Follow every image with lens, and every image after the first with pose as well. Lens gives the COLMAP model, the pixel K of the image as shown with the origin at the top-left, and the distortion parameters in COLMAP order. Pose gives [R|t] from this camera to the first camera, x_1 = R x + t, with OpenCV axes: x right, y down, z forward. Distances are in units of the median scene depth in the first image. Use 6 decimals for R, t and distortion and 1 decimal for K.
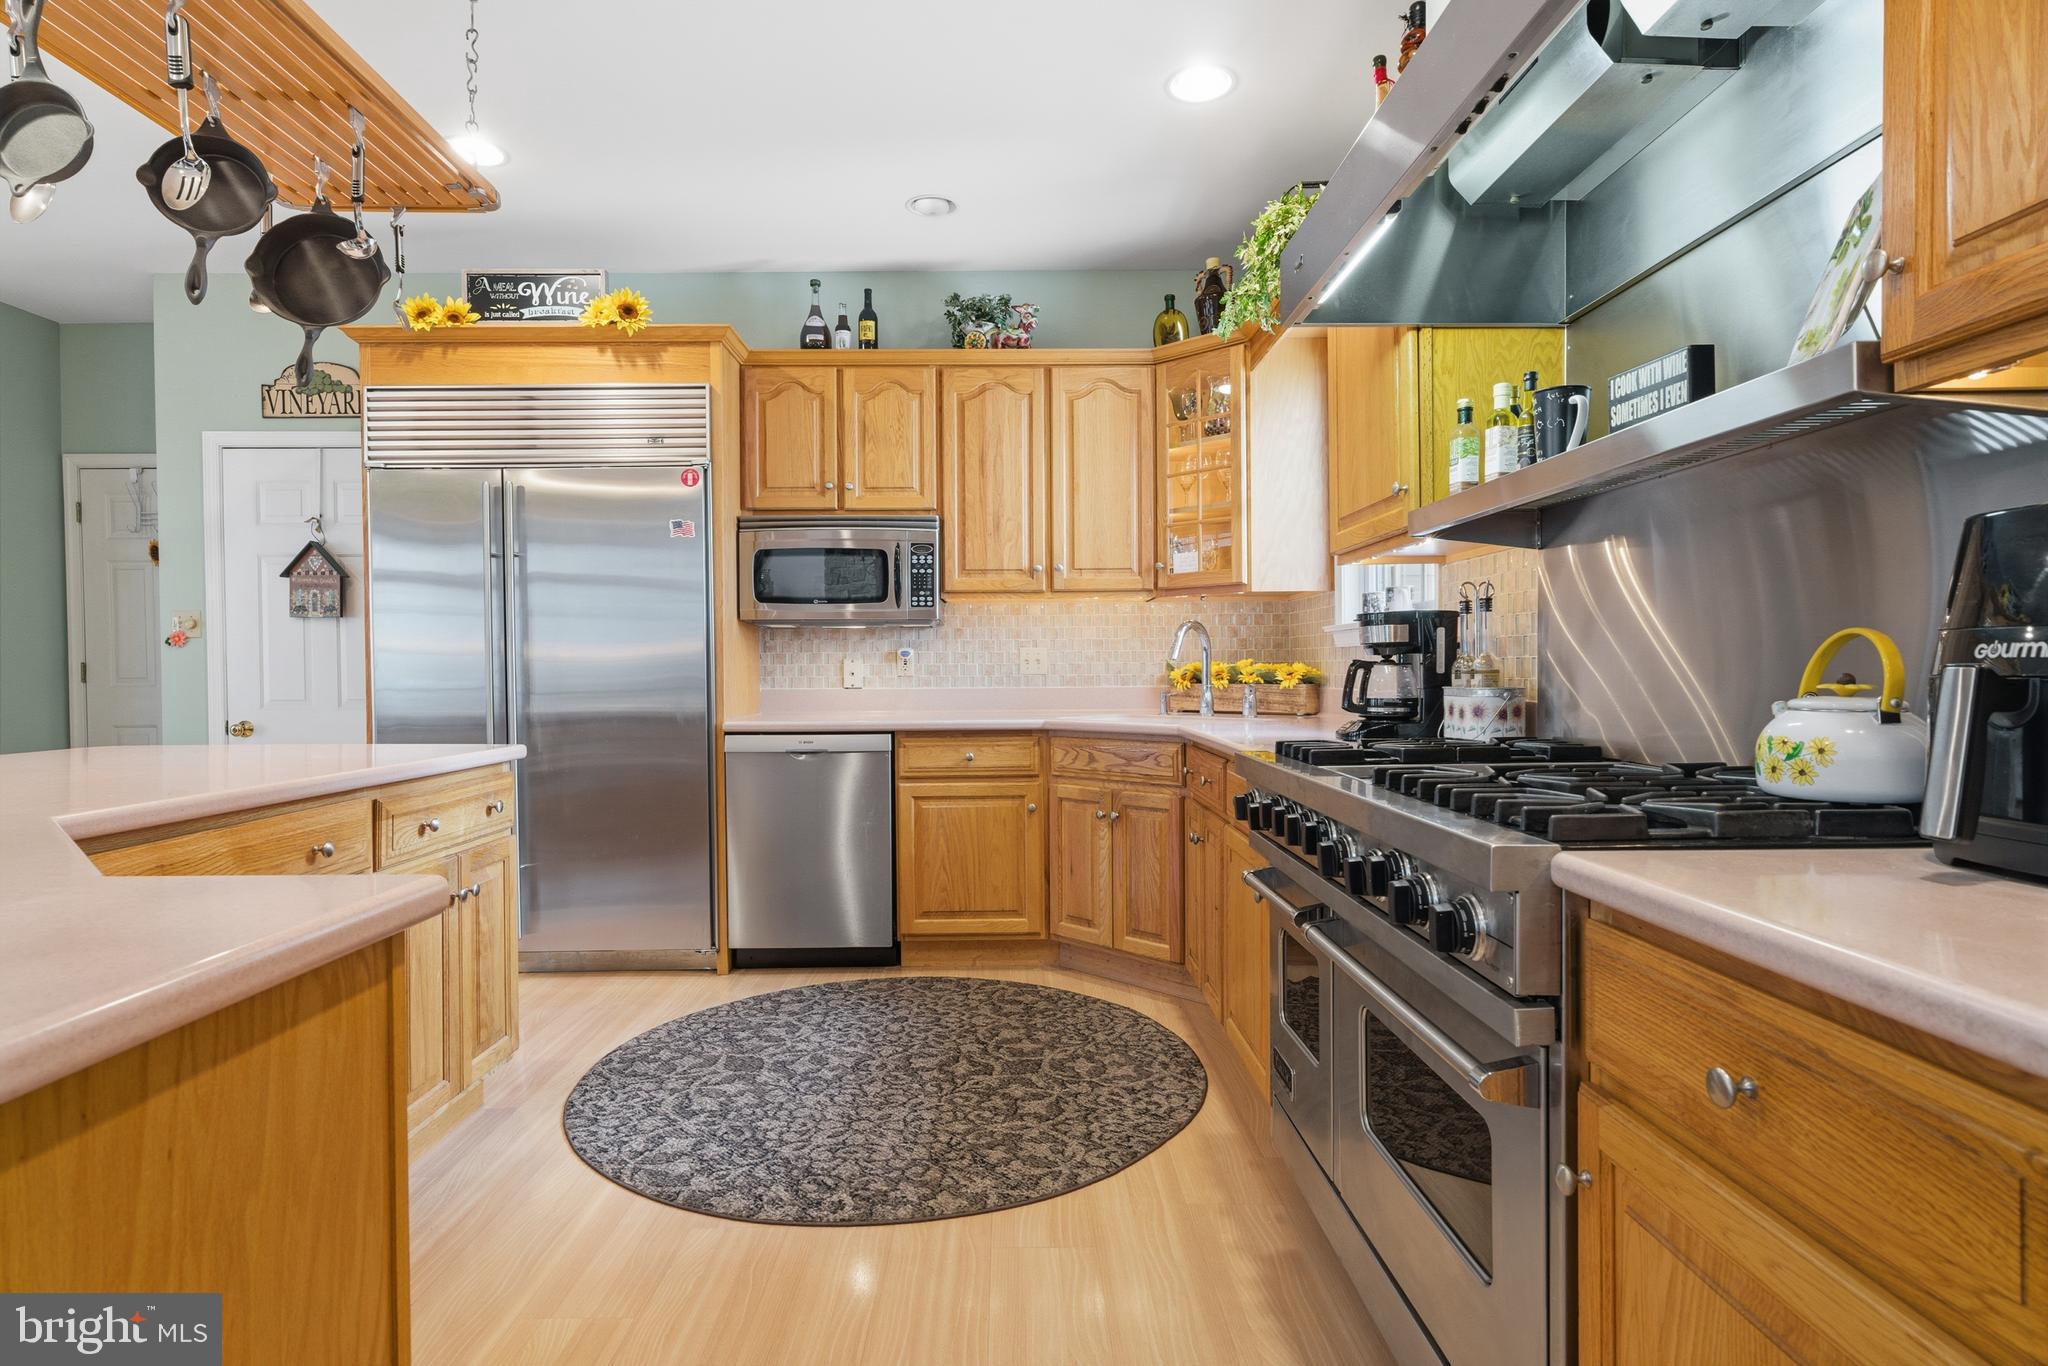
lens RADIAL K [[1082.0, 0, 1022.1], [0, 1082.0, 683.6], [0, 0, 1]] dist [-0.004374, 0.007243]
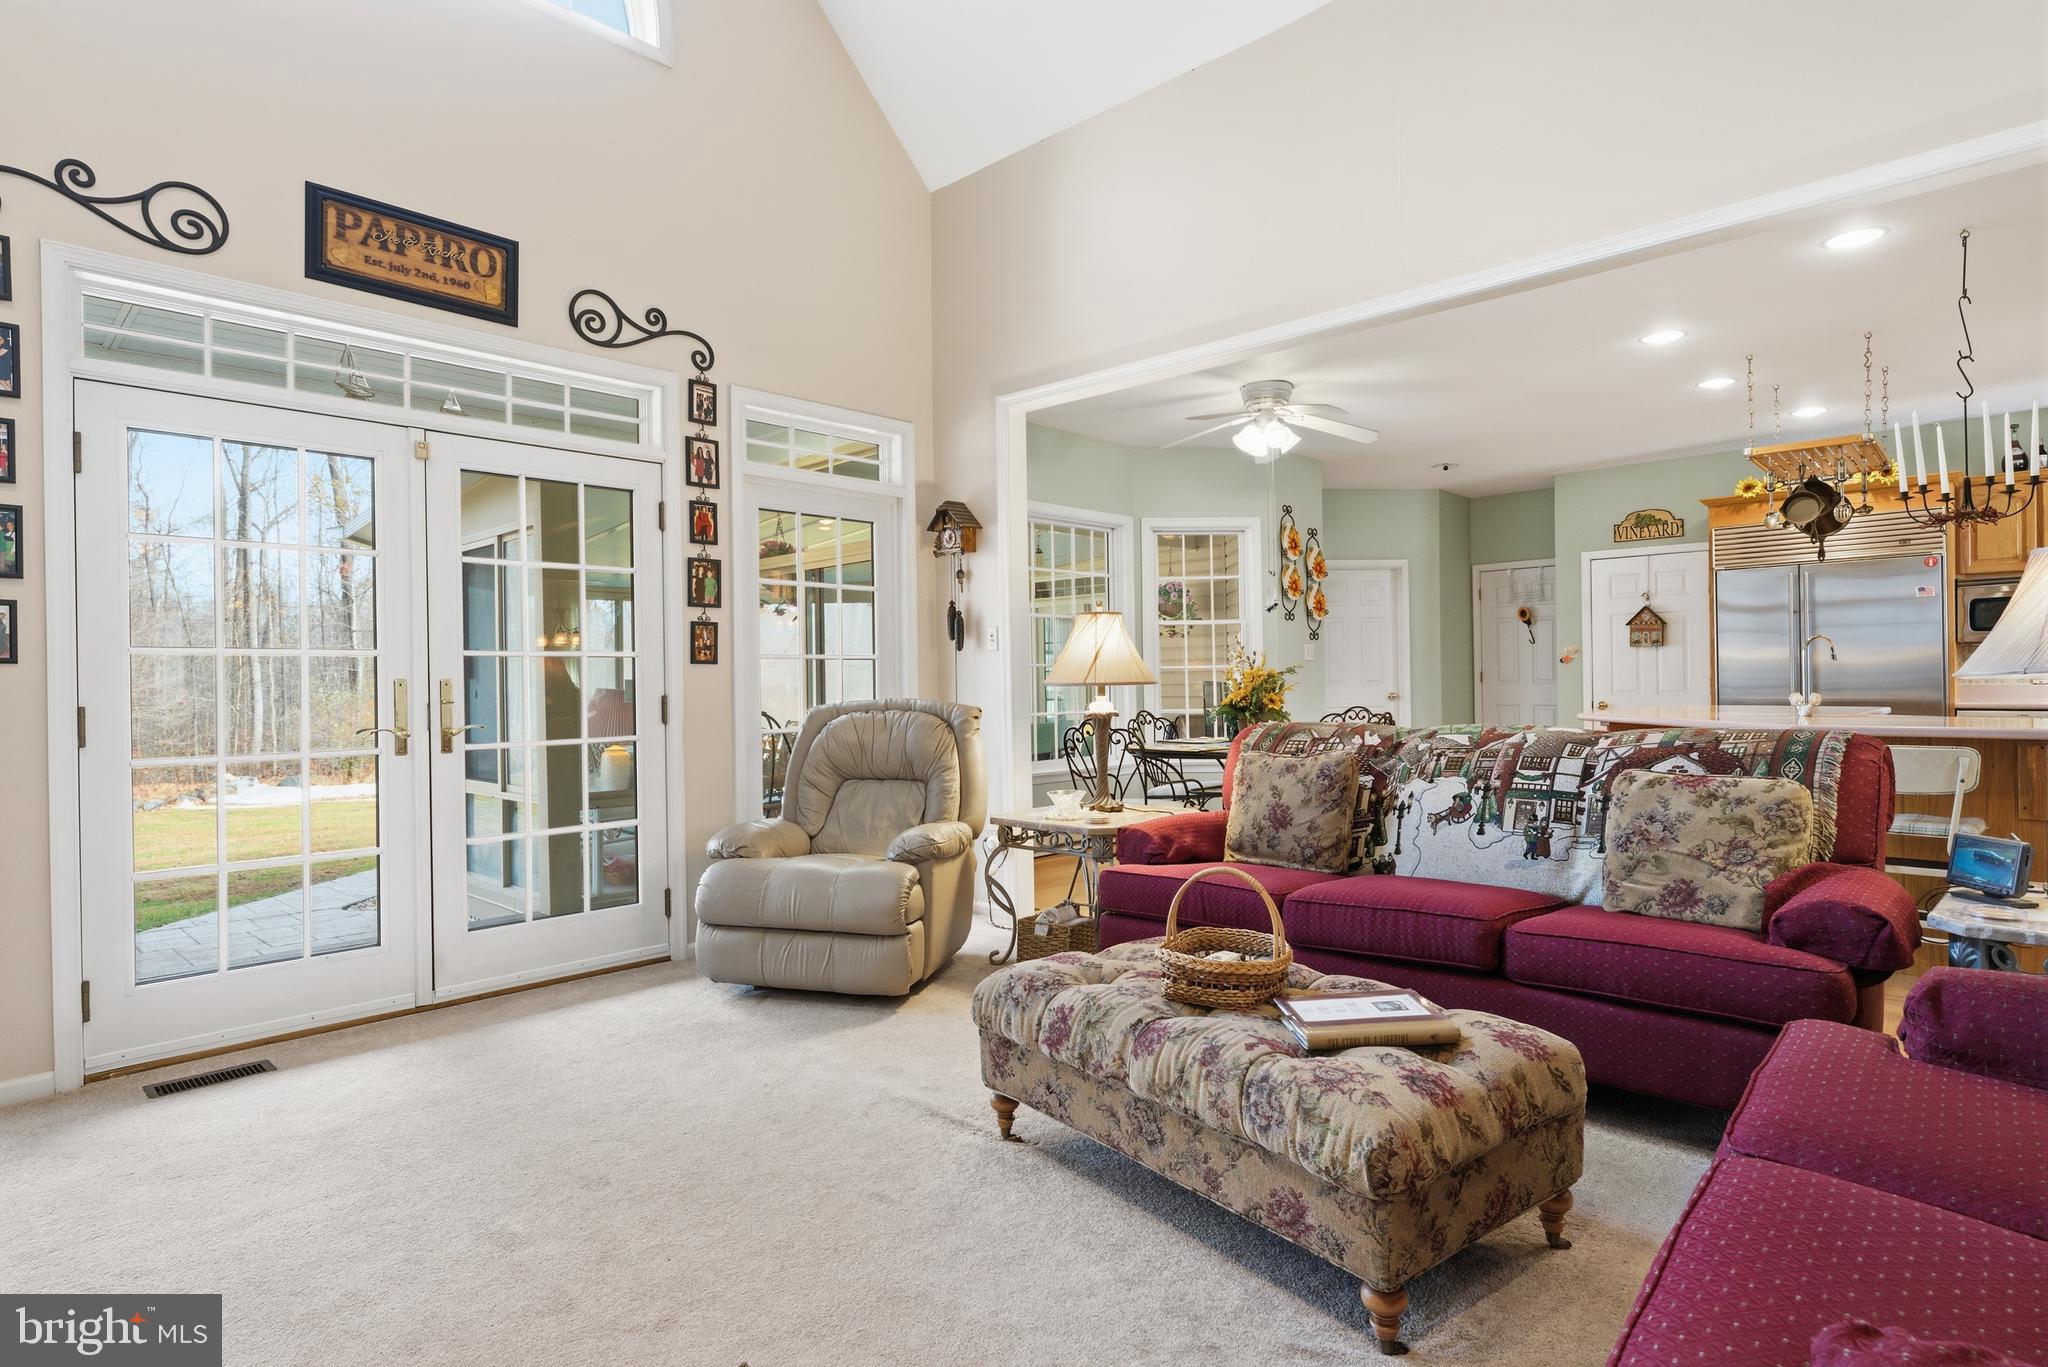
lens RADIAL K [[1082.0, 0, 1020.9], [0, 1082.0, 688.4], [0, 0, 1]] dist [-0.004374, 0.007243]
pose [[0.713810, 0.001432, -0.700338, -0.128626], [-0.003167, 0.999994, -0.001183, 0.019997], [0.700332, 0.003062, 0.713811, -1.242786]]
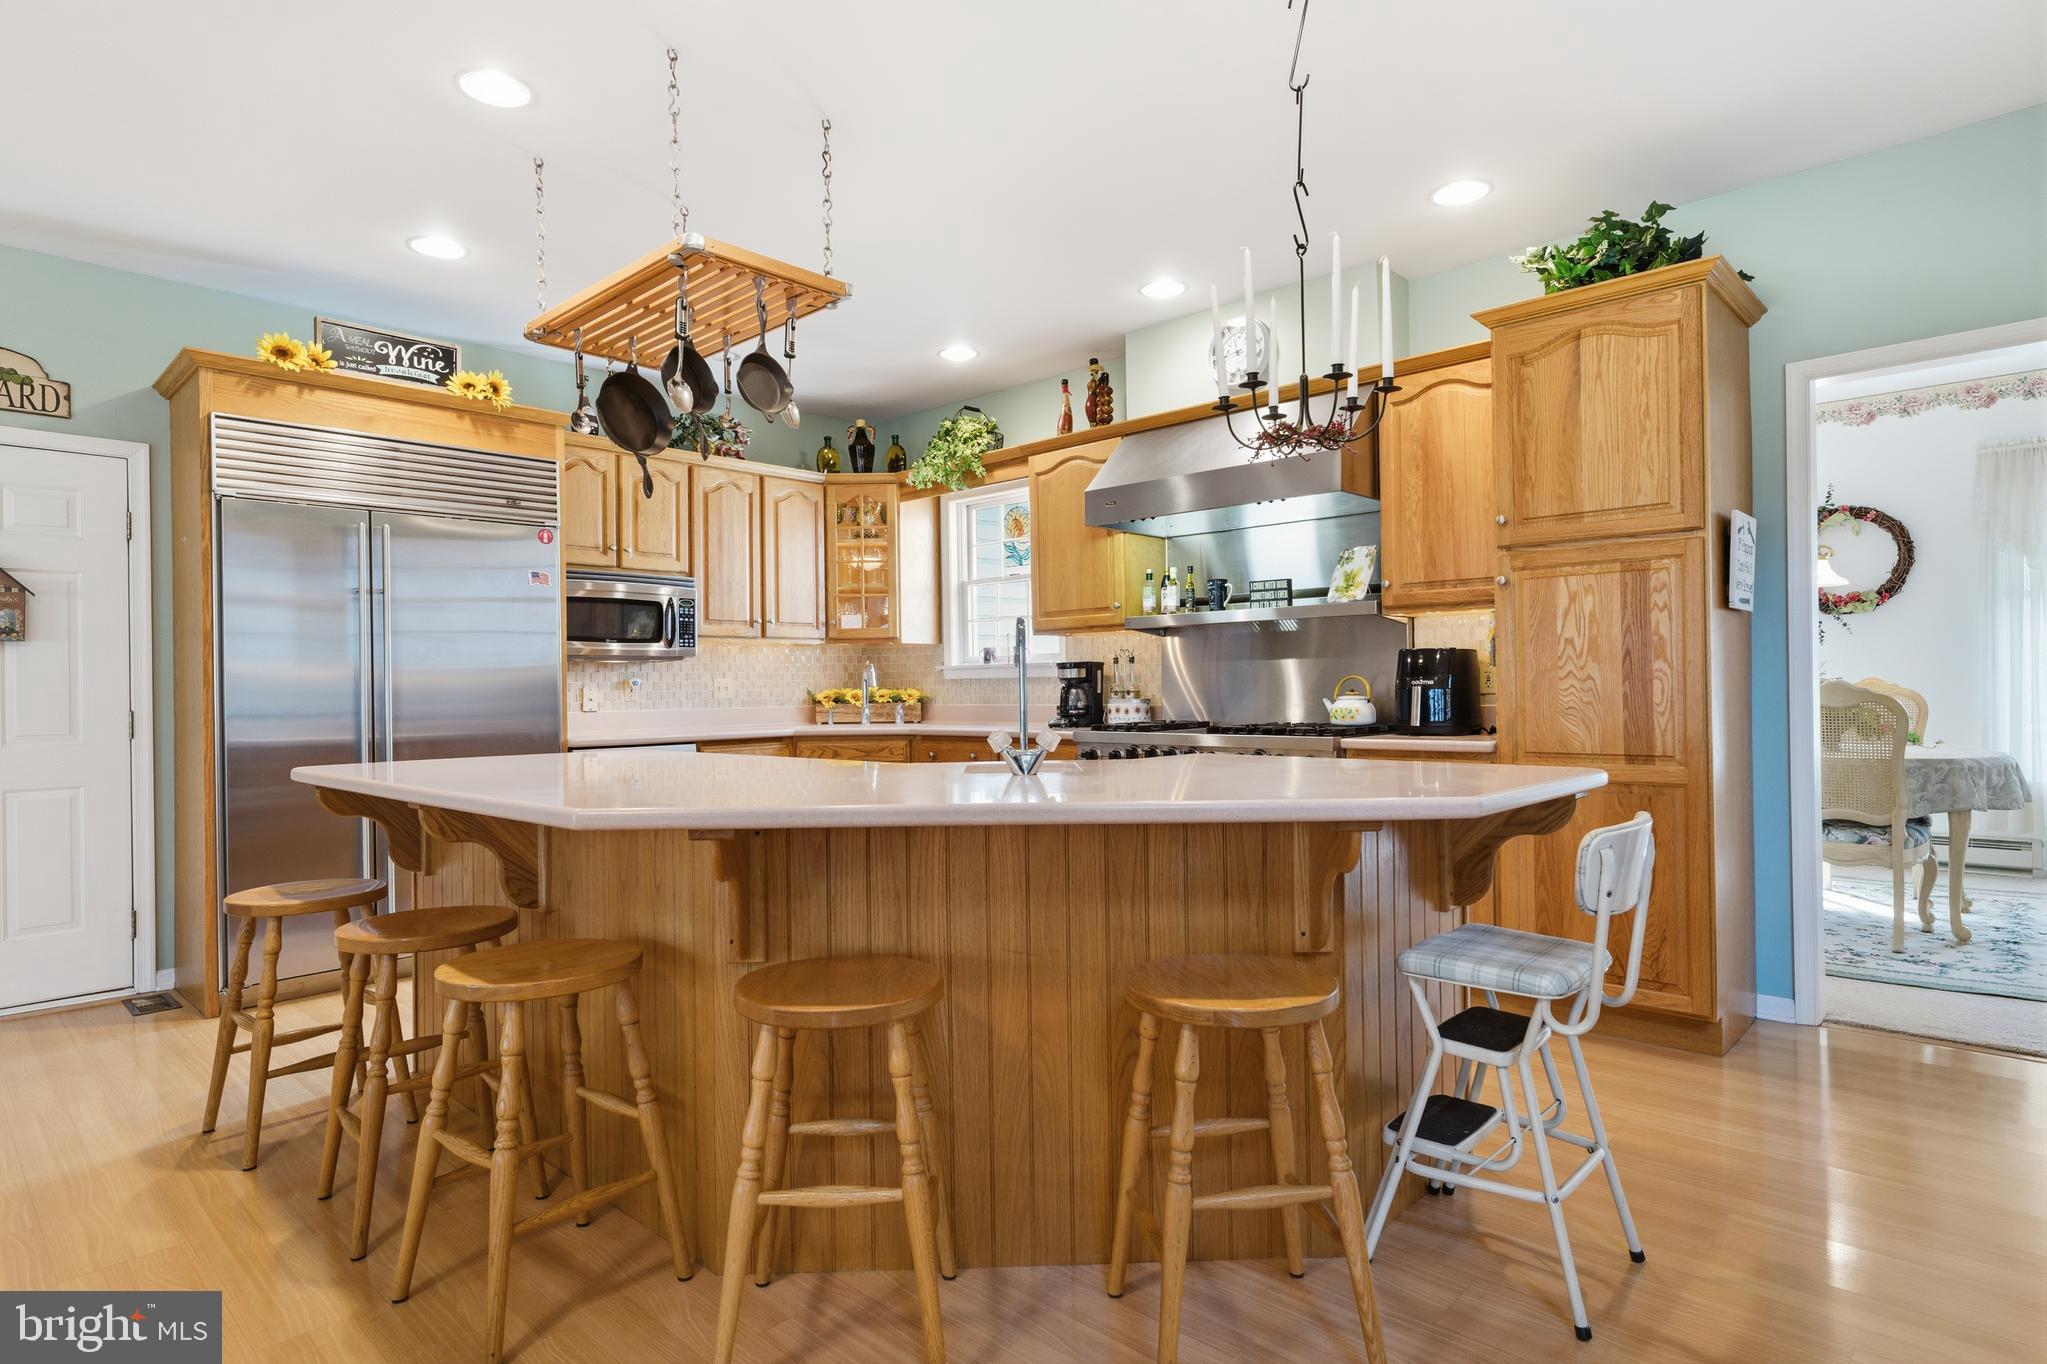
lens RADIAL K [[1081.5, 0, 1012.5], [0, 1081.5, 682.0], [0, 0, 1]] dist [-0.004374, 0.007243]
pose [[0.701236, 0.001317, 0.712928, -0.781625], [0.019723, 0.999580, -0.021247, 0.006676], [-0.712656, 0.028960, 0.700916, -0.201082]]
